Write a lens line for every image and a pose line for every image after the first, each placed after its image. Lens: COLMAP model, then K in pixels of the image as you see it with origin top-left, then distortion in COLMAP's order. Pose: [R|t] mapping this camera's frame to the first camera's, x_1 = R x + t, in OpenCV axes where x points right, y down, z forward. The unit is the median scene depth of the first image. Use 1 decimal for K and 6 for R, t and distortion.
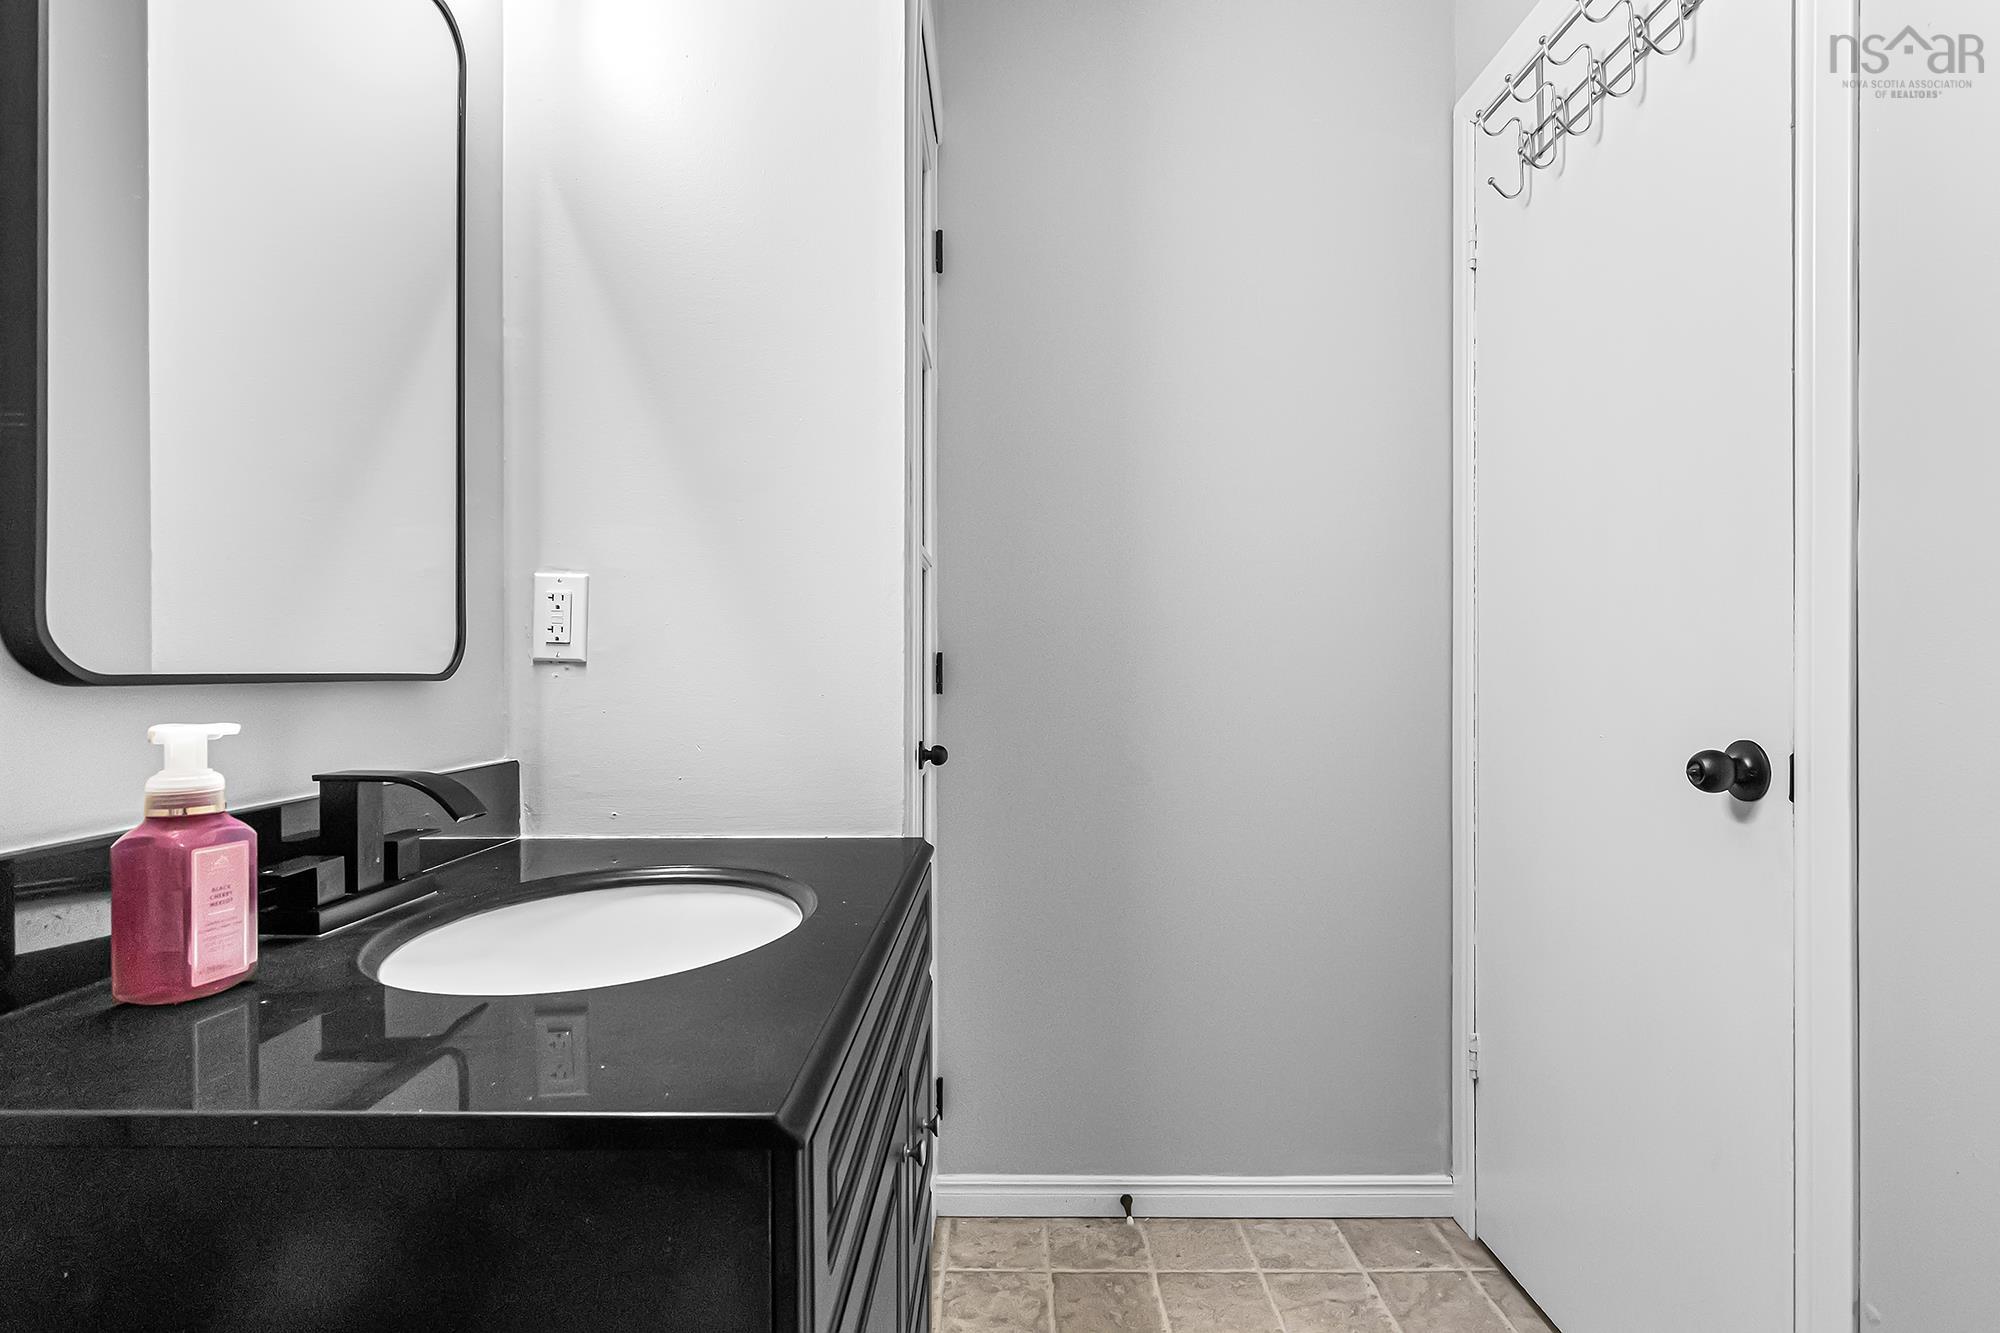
lens RADIAL K [[981.9, 0, 1002.5], [0, 981.9, 672.6], [0, 0, 1]] dist [-0.004202, -0.001587]
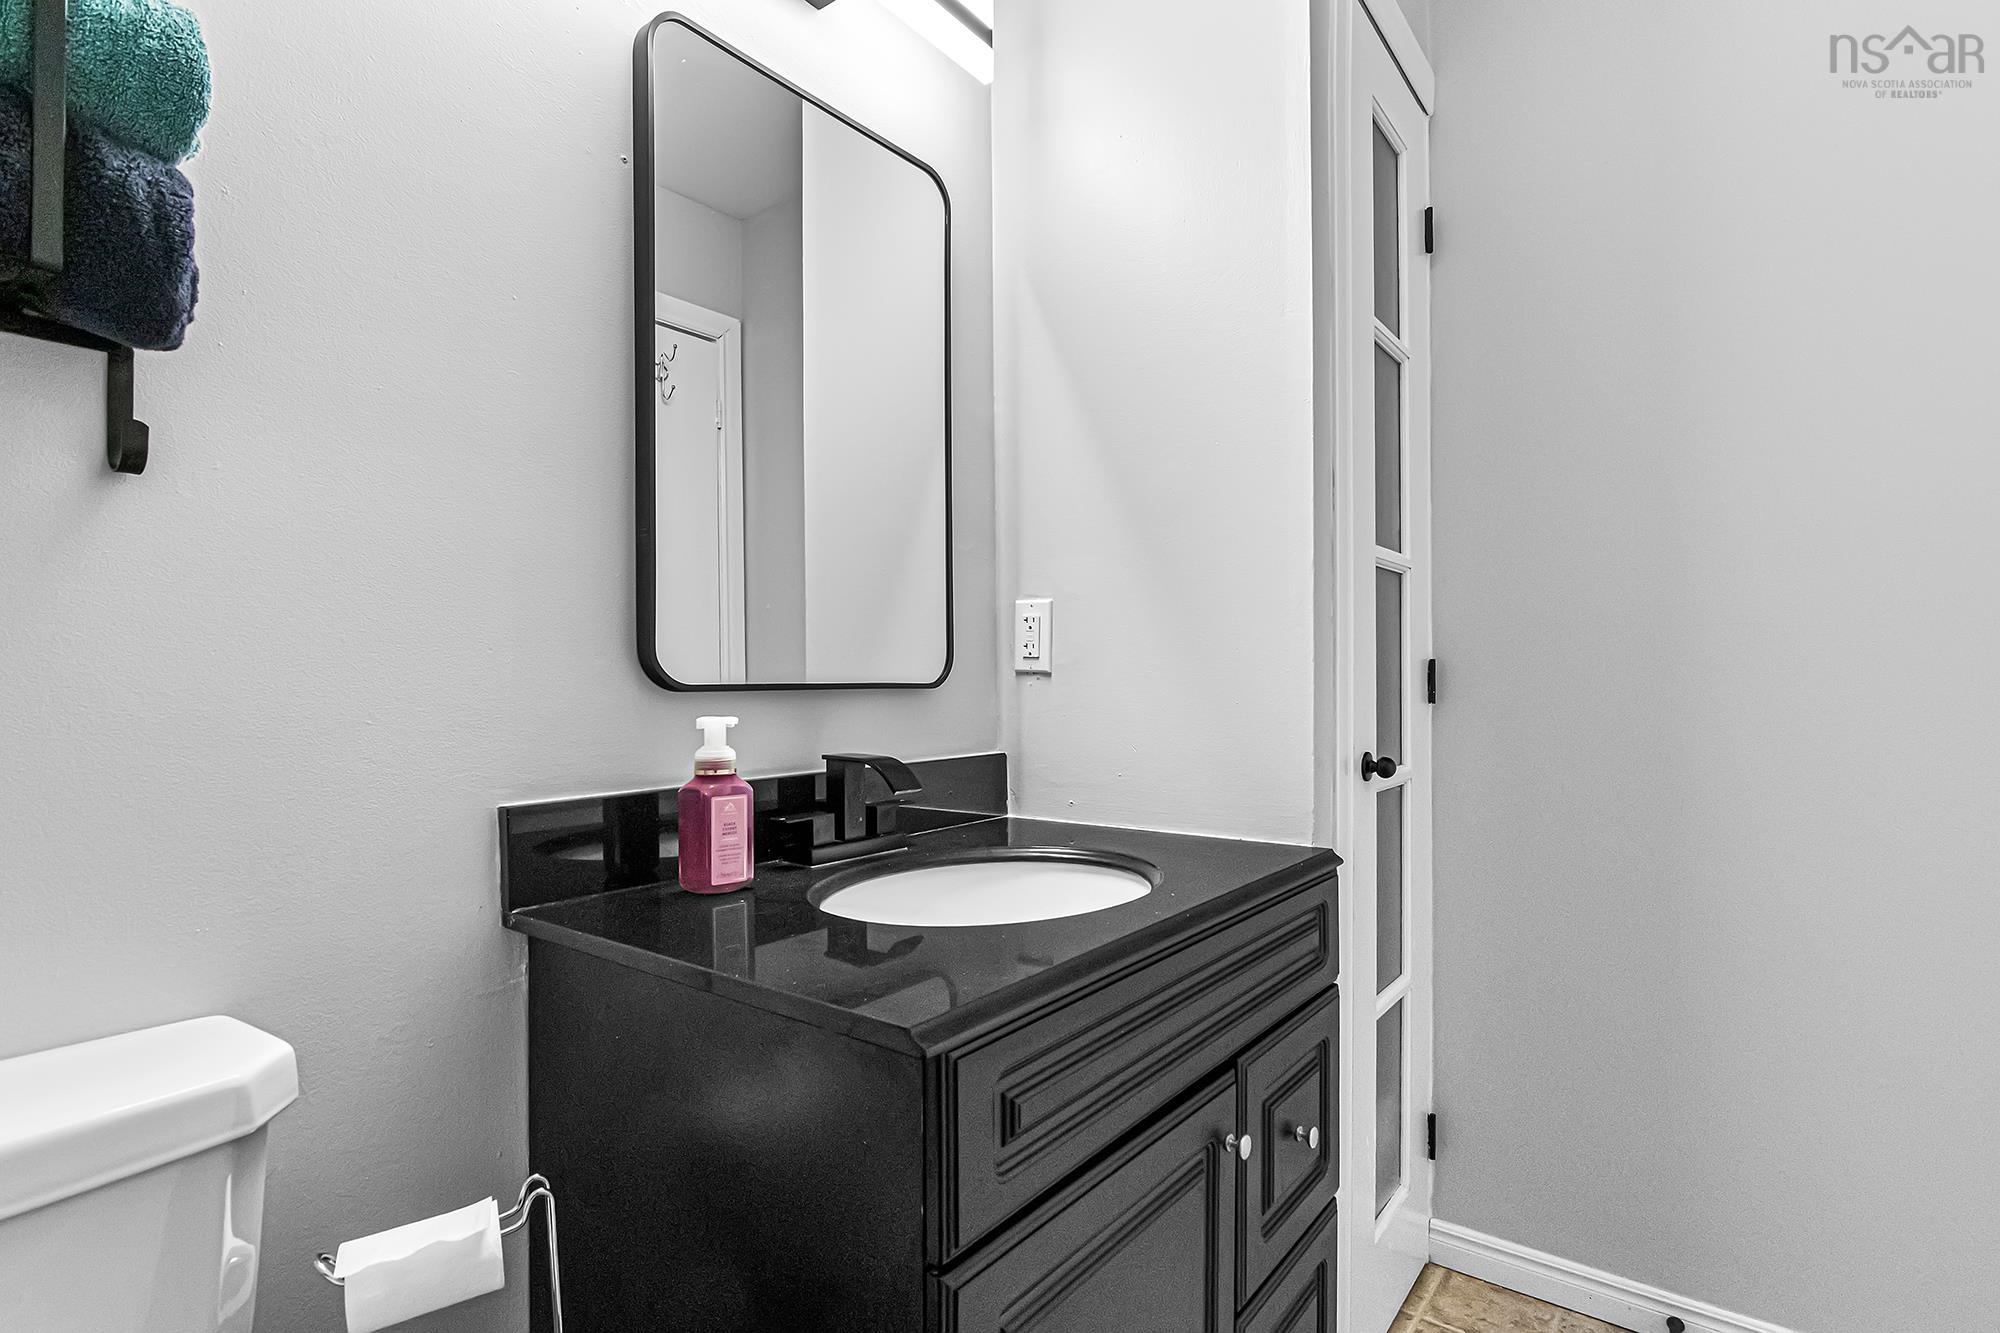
lens RADIAL K [[981.9, 0, 1010.7], [0, 981.9, 672.6], [0, 0, 1]] dist [-0.004202, -0.001587]
pose [[0.796297, -0.007273, -0.604862, 0.357946], [0.003733, 0.999968, -0.007109, -0.003944], [0.604894, 0.003403, 0.796299, 0.026689]]
